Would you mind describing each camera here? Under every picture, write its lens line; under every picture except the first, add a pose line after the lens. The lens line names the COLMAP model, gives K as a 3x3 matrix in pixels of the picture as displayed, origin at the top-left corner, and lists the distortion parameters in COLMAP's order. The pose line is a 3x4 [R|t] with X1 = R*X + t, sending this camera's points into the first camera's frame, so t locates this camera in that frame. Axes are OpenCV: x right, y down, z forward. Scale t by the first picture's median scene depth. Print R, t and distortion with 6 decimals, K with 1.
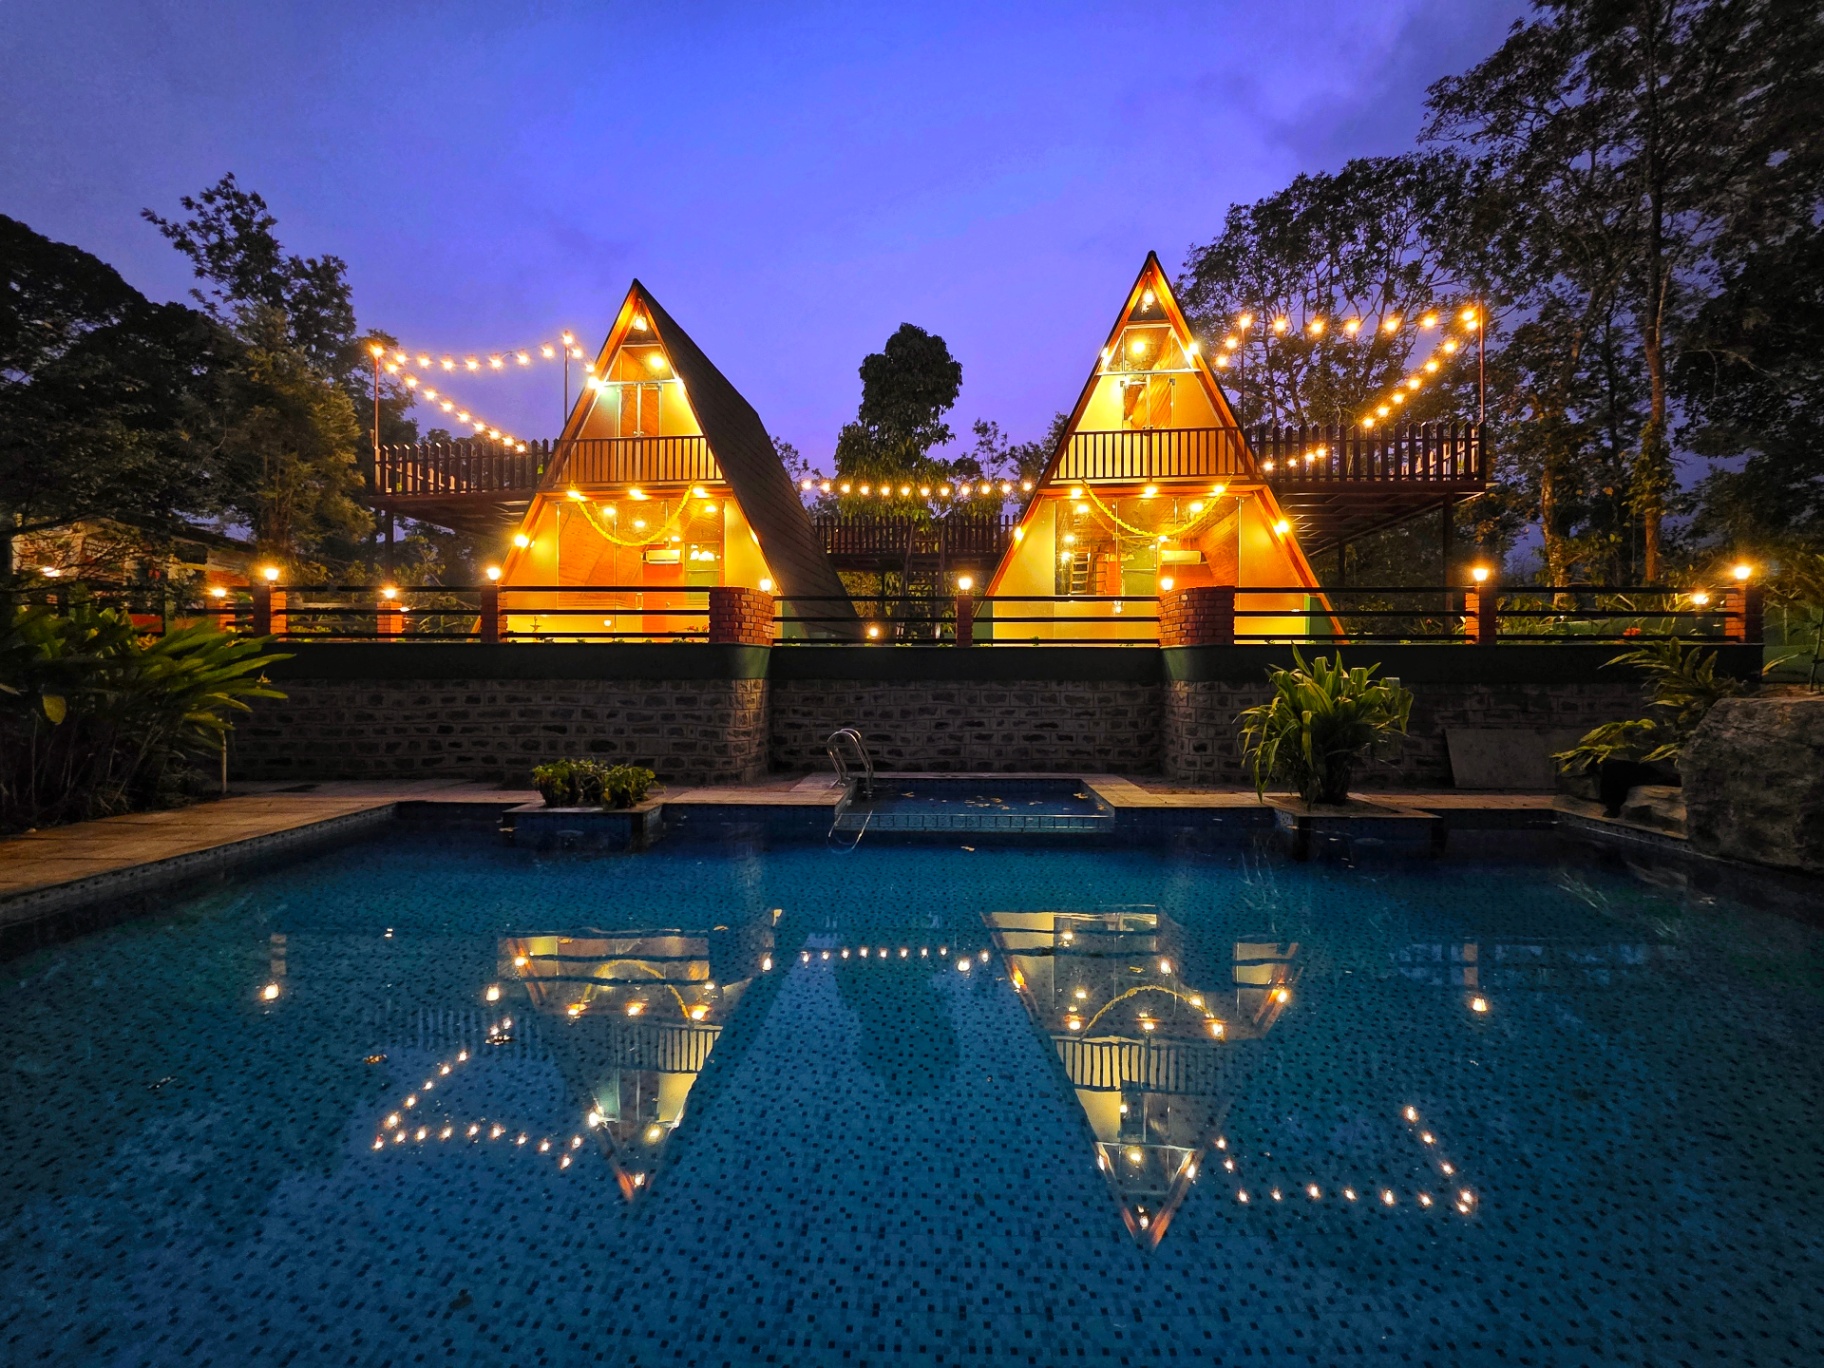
lens RADIAL K [[731.4, 0, 911.1], [0, 731.4, 687.1], [0, 0, 1]] dist [0.001181, -0.000192]
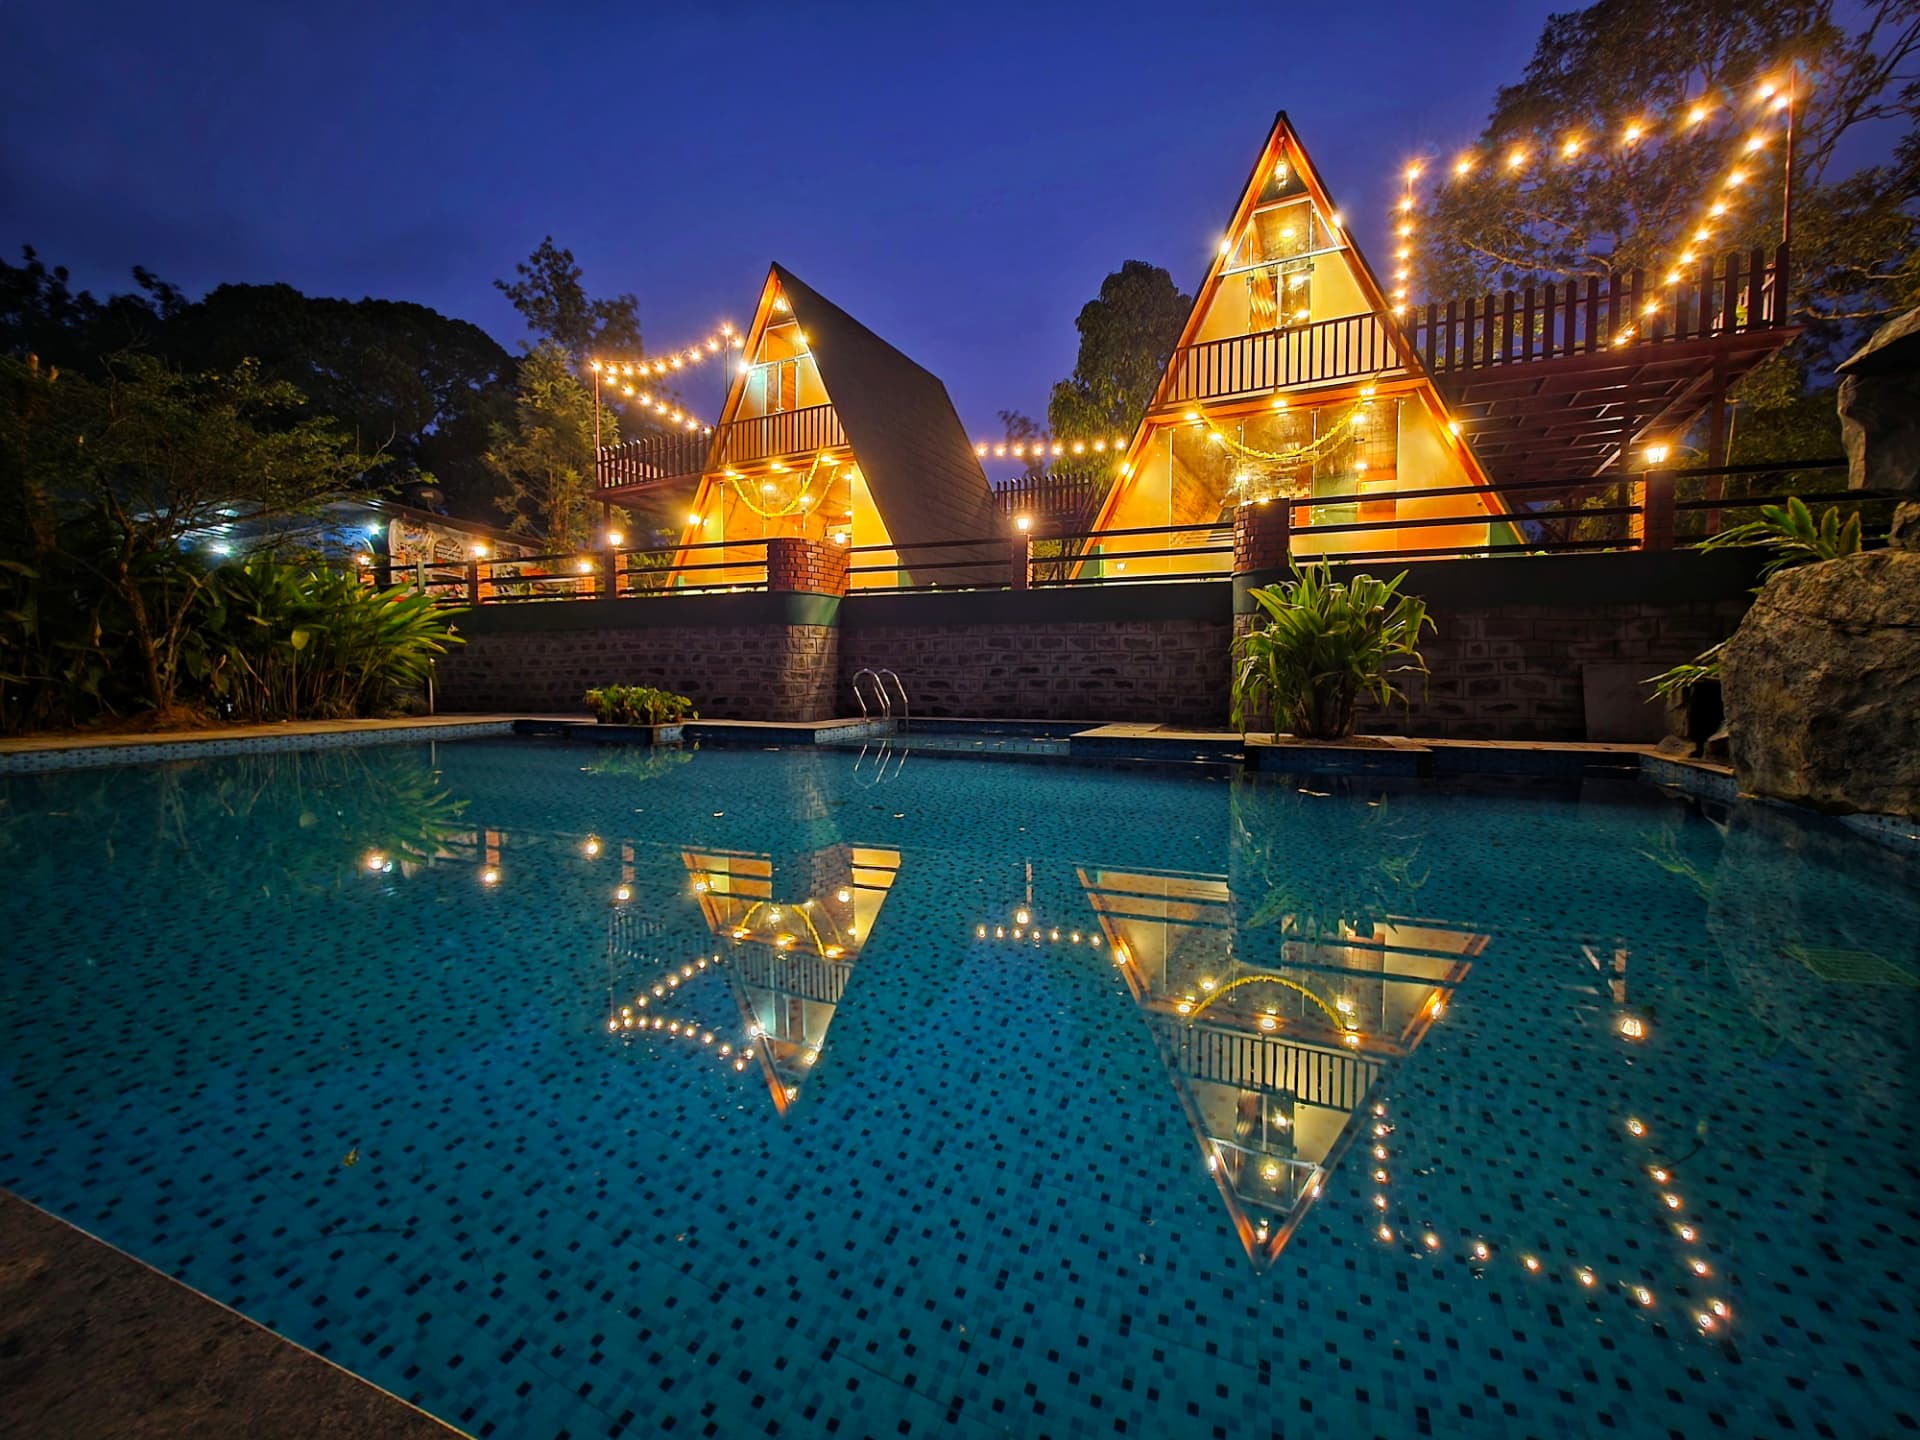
lens RADIAL K [[769.9, 0, 941.0], [0, 769.9, 723.0], [0, 0, 1]] dist [0.001181, -0.000192]
pose [[0.937729, 0.020964, -0.346736, 0.263723], [-0.002941, 0.998621, 0.052424, 0.053767], [0.347356, -0.048139, 0.936497, 0.006879]]
